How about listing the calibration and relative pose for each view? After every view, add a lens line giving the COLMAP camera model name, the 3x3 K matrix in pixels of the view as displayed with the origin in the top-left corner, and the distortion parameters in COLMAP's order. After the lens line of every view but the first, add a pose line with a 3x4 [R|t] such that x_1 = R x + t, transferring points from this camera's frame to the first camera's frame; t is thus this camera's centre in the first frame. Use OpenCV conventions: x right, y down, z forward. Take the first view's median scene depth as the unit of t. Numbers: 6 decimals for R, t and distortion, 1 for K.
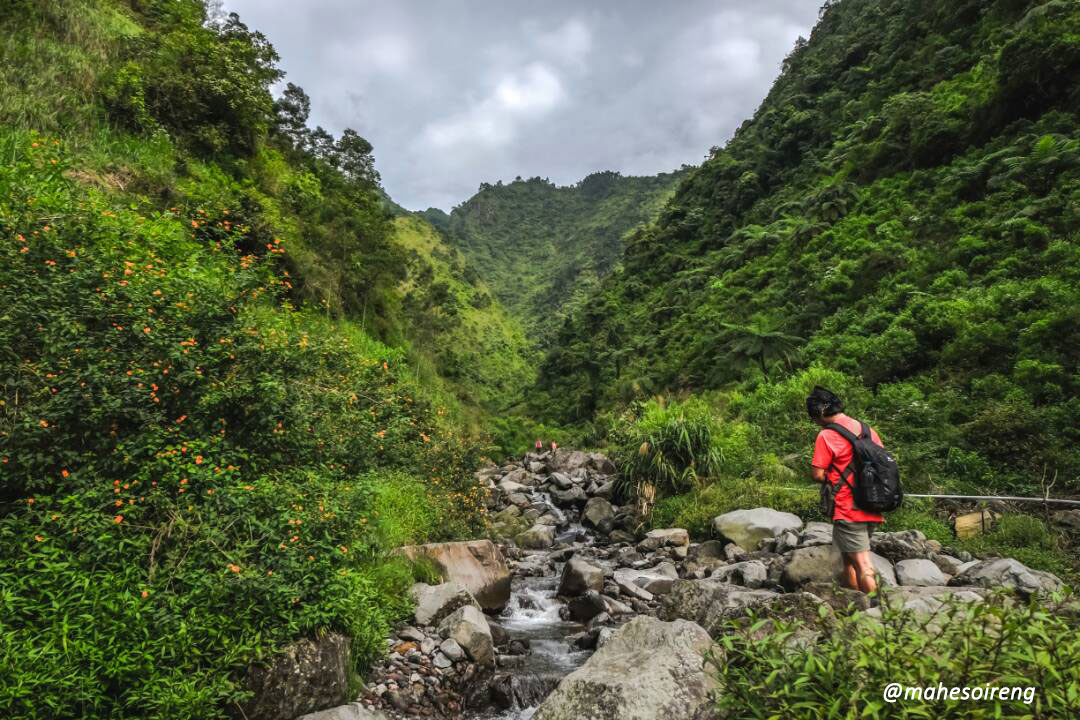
lens RADIAL K [[725.7, 0, 538.0], [0, 725.7, 355.4], [0, 0, 1]] dist [-0.052951, 0.000210]
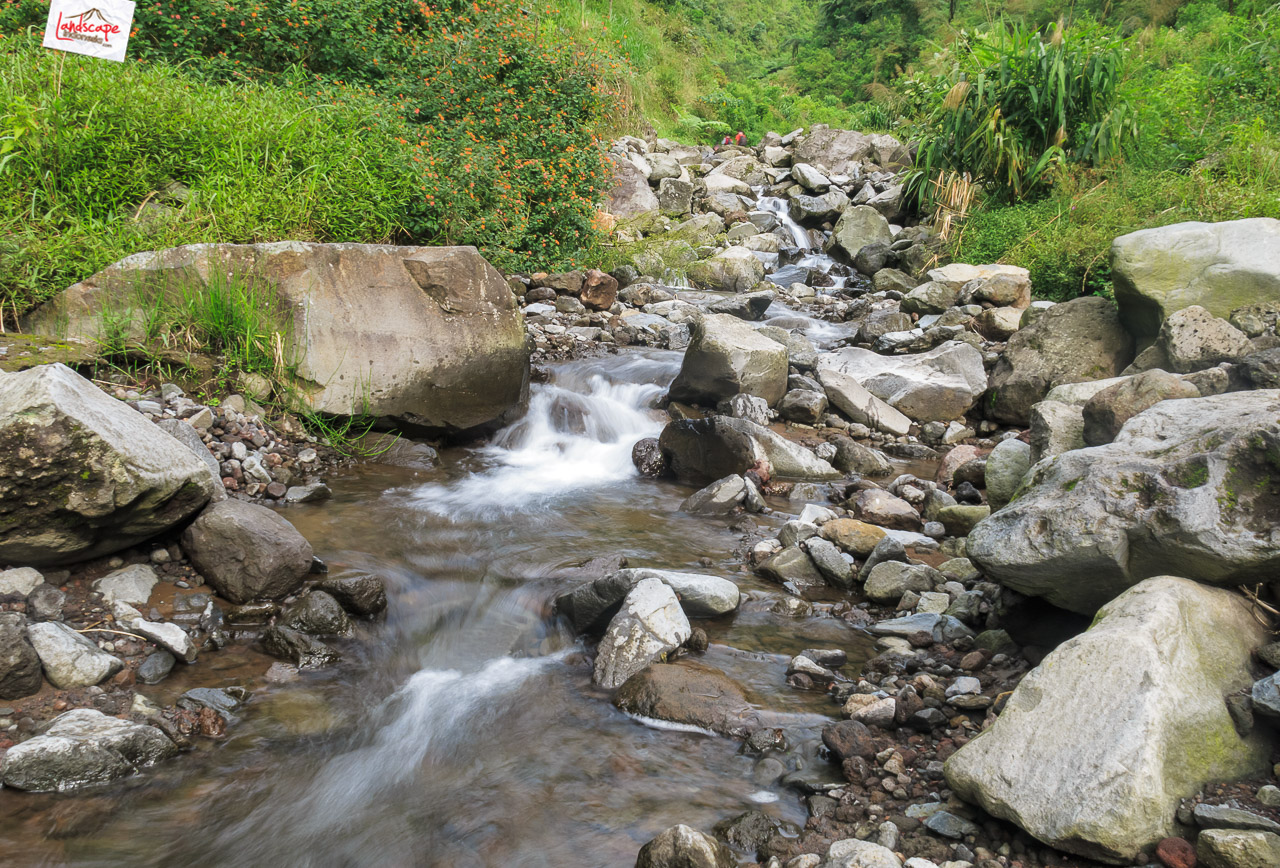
lens RADIAL K [[1068.7, 0, 641.1], [0, 1068.7, 435.2], [0, 0, 1]] dist [-0.014234, -0.003315]
pose [[0.986829, 0.092896, -0.132435, 0.031173], [-0.034717, 0.921219, 0.387493, 0.040882], [0.157998, -0.377791, 0.912310, 0.151294]]
